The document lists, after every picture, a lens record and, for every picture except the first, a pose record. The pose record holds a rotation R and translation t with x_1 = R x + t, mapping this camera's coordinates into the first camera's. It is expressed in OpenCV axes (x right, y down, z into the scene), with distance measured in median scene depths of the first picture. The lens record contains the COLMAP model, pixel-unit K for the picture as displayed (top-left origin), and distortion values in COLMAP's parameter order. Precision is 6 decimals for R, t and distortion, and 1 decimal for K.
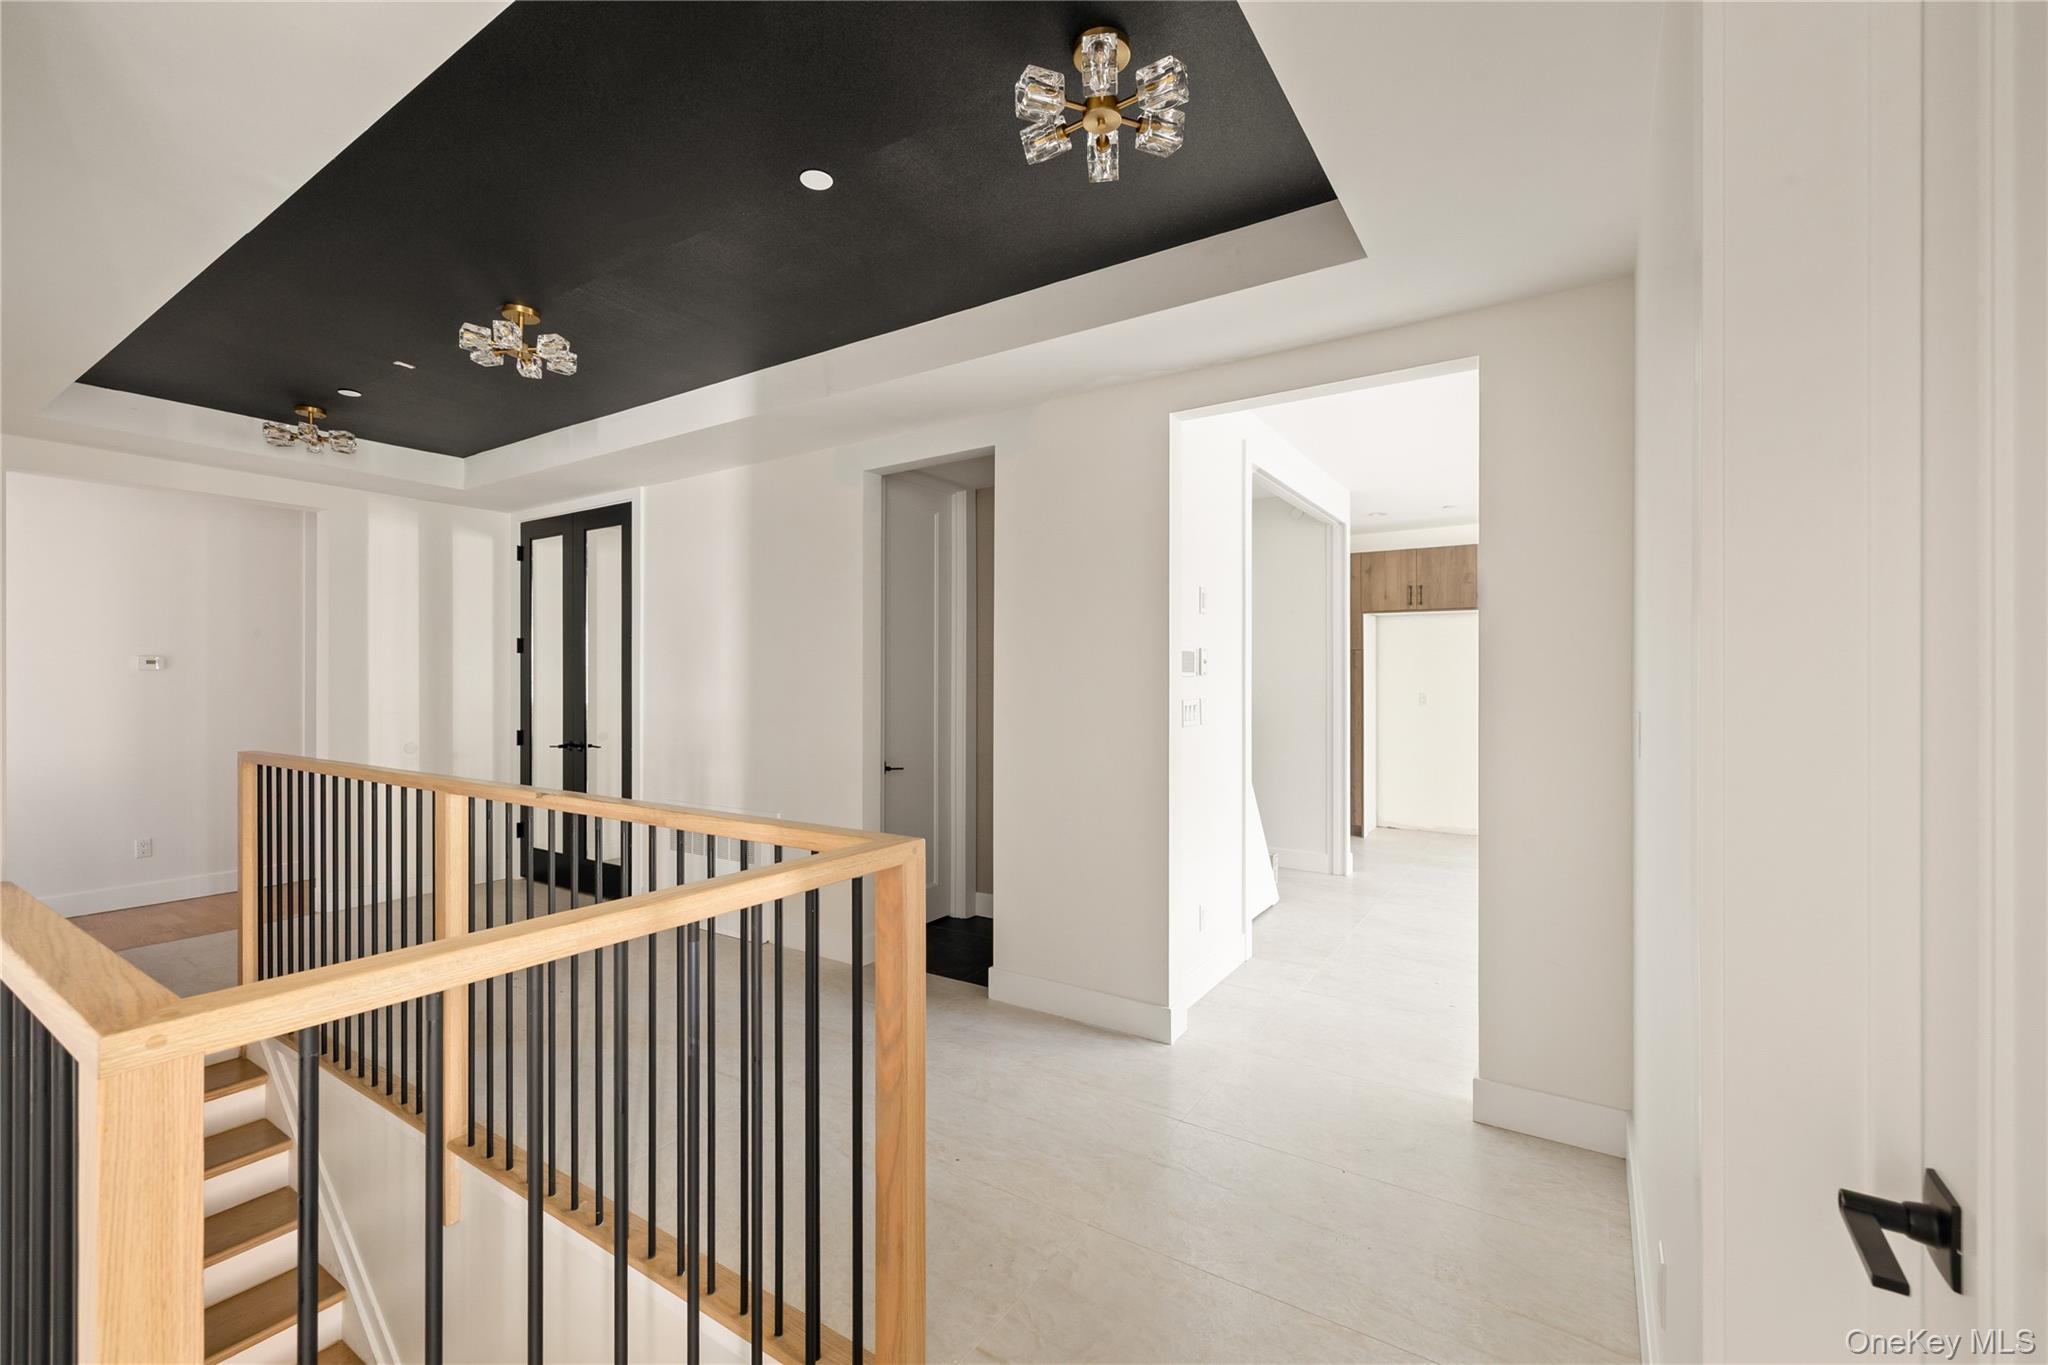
lens RADIAL K [[861.1, 0, 1015.5], [0, 861.1, 675.1], [0, 0, 1]] dist [0.000556, 0.000164]
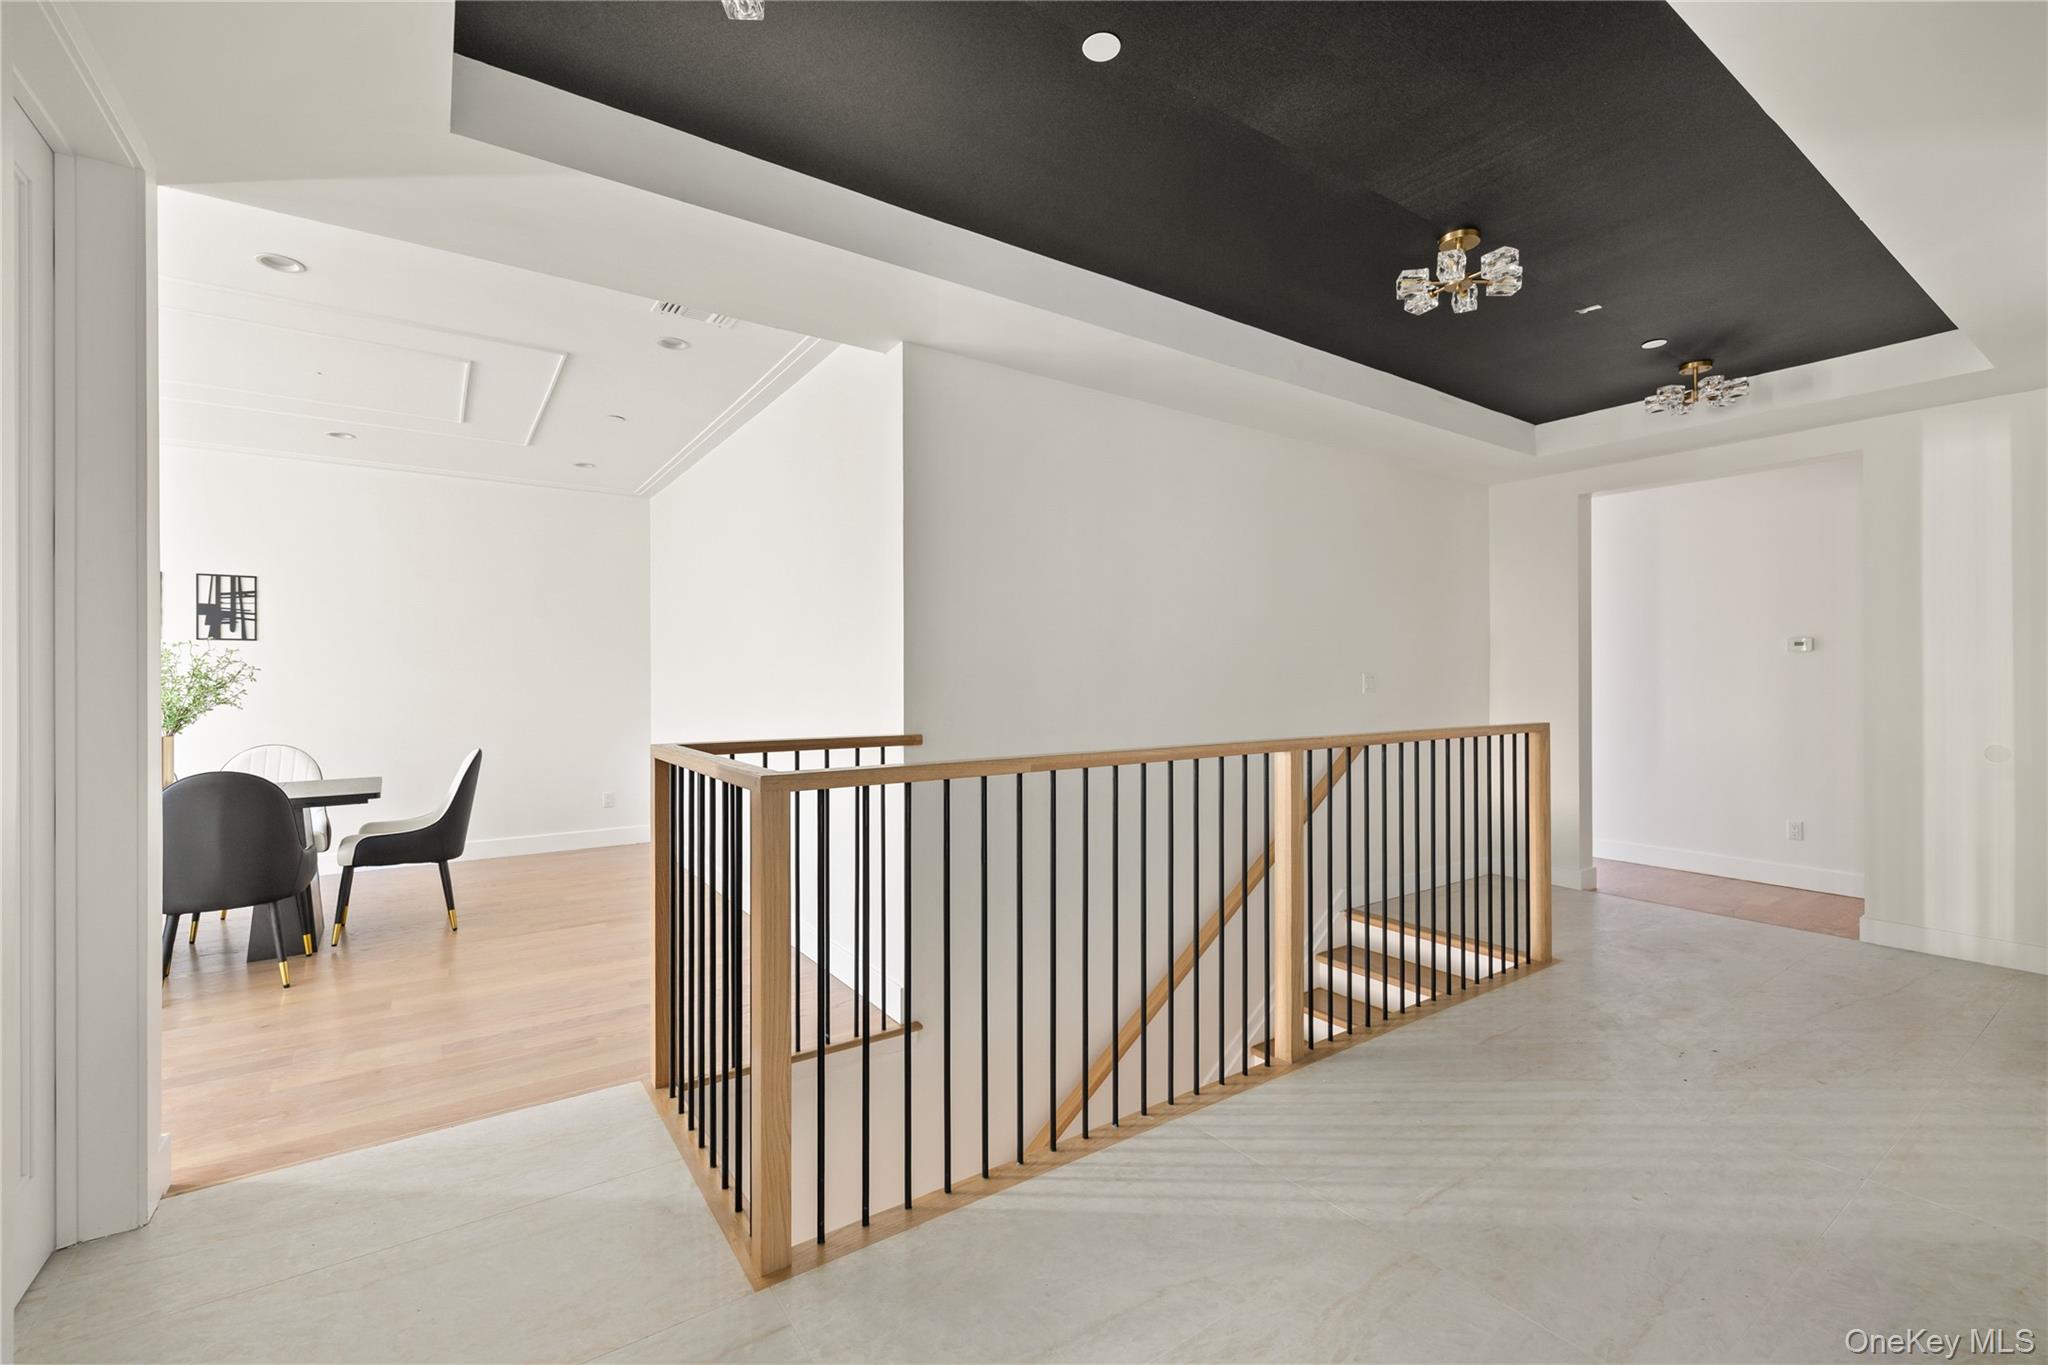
lens RADIAL K [[861.1, 0, 1015.5], [0, 861.1, 675.1], [0, 0, 1]] dist [0.000556, 0.000164]
pose [[-0.373284, -0.001012, -0.927717, 0.252549], [0.002621, 0.999994, -0.002145, 0.020597], [0.927713, -0.003233, -0.373279, 0.529983]]
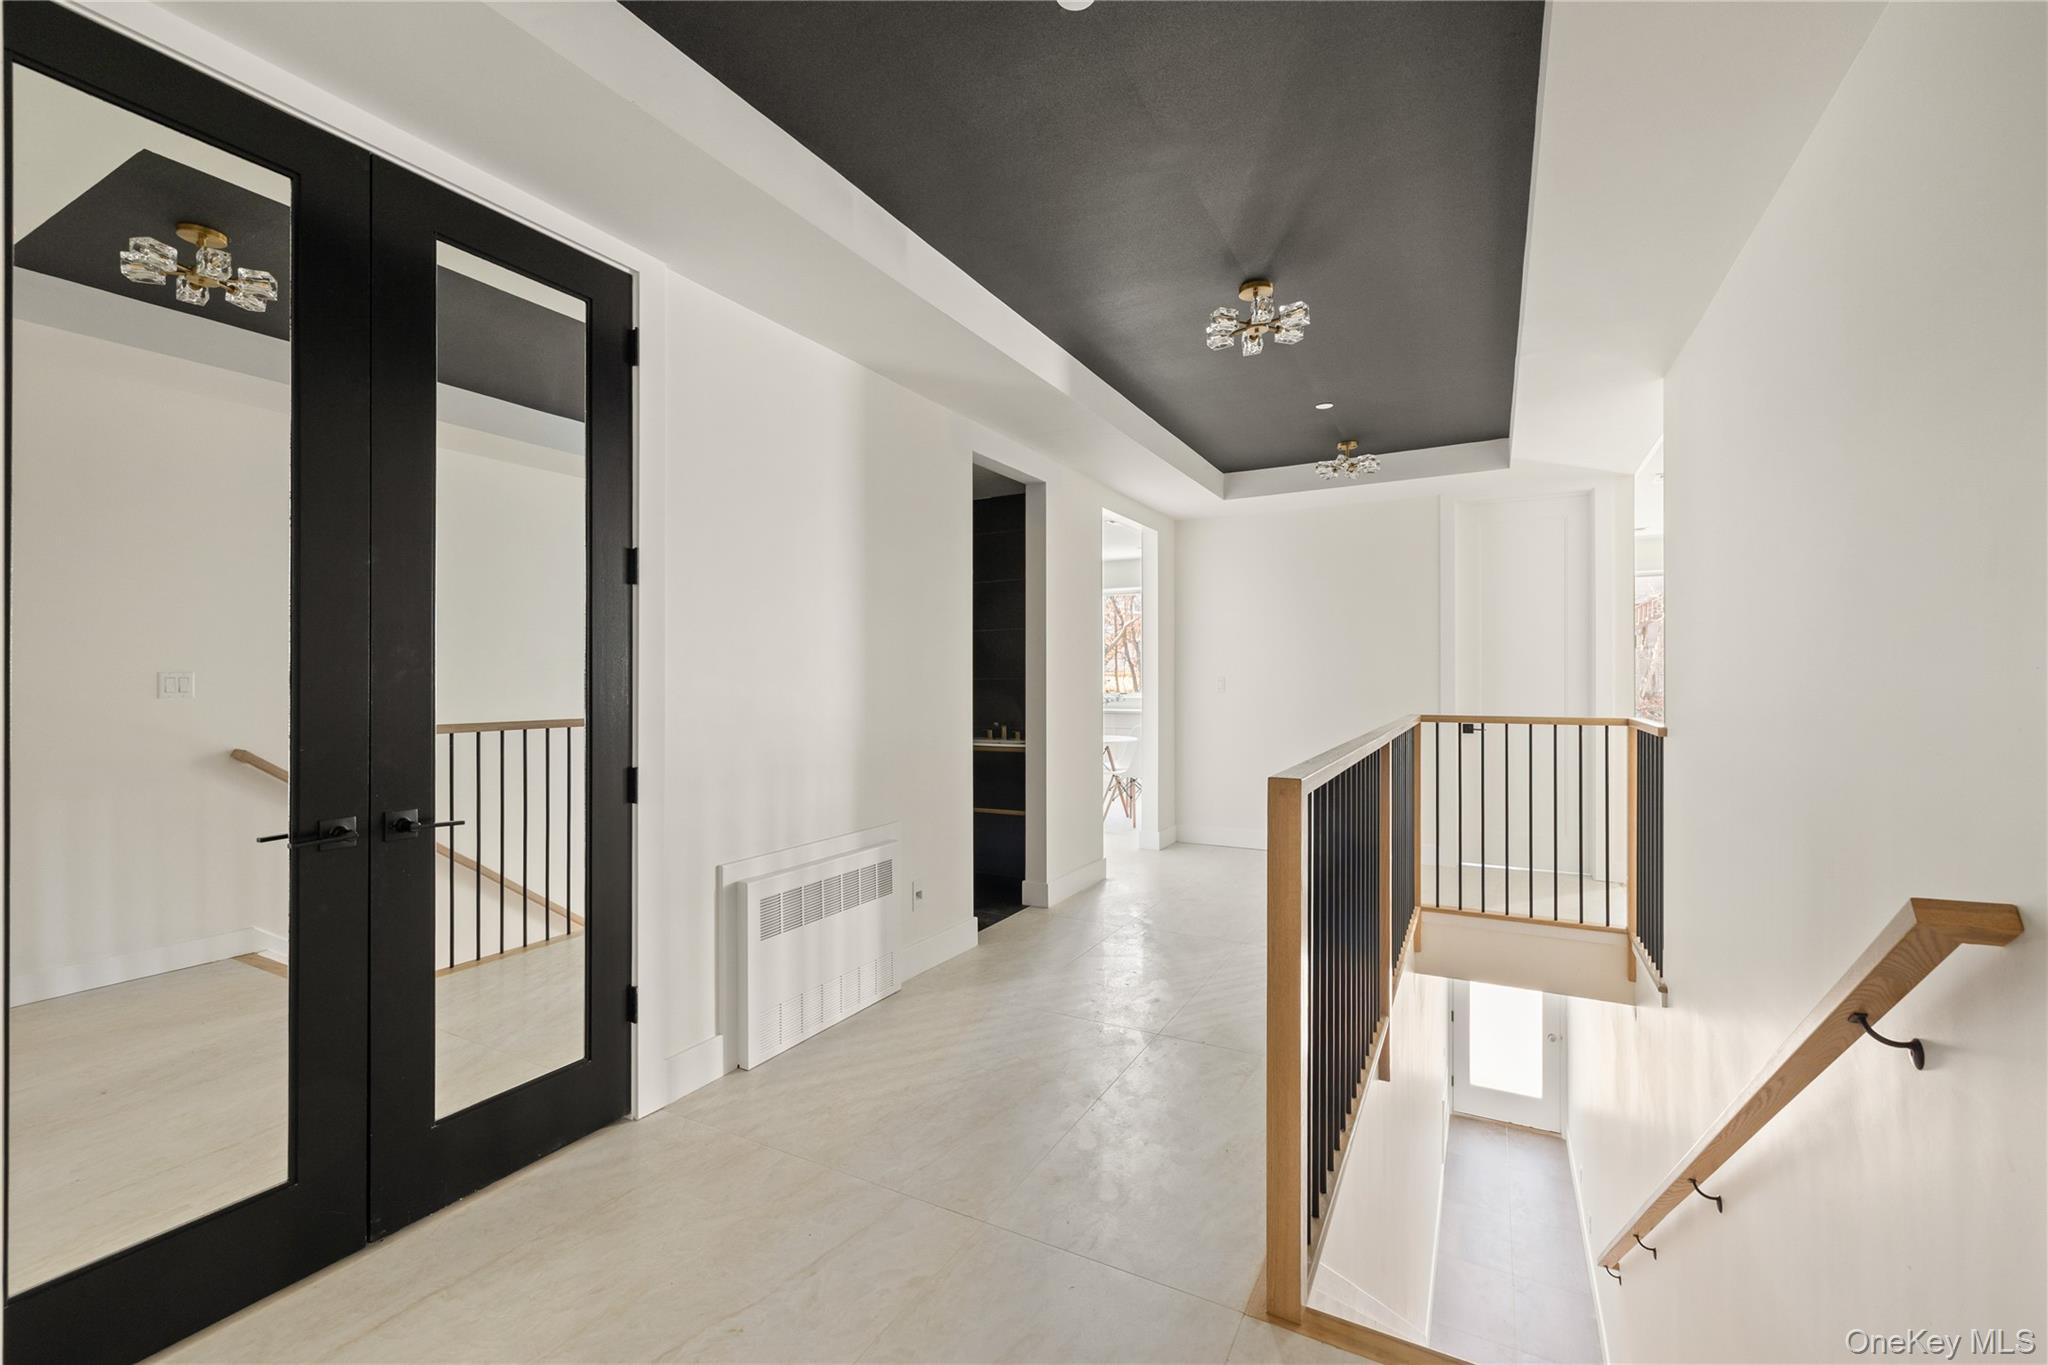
lens RADIAL K [[858.1, 0, 1015.8], [0, 858.1, 674.0], [0, 0, 1]] dist [0.001439, -0.000168]
pose [[-0.085304, 0.007071, 0.996330, -0.904640], [-0.000392, 0.999975, -0.007130, 0.024973], [-0.996355, -0.000999, -0.085299, 0.800273]]
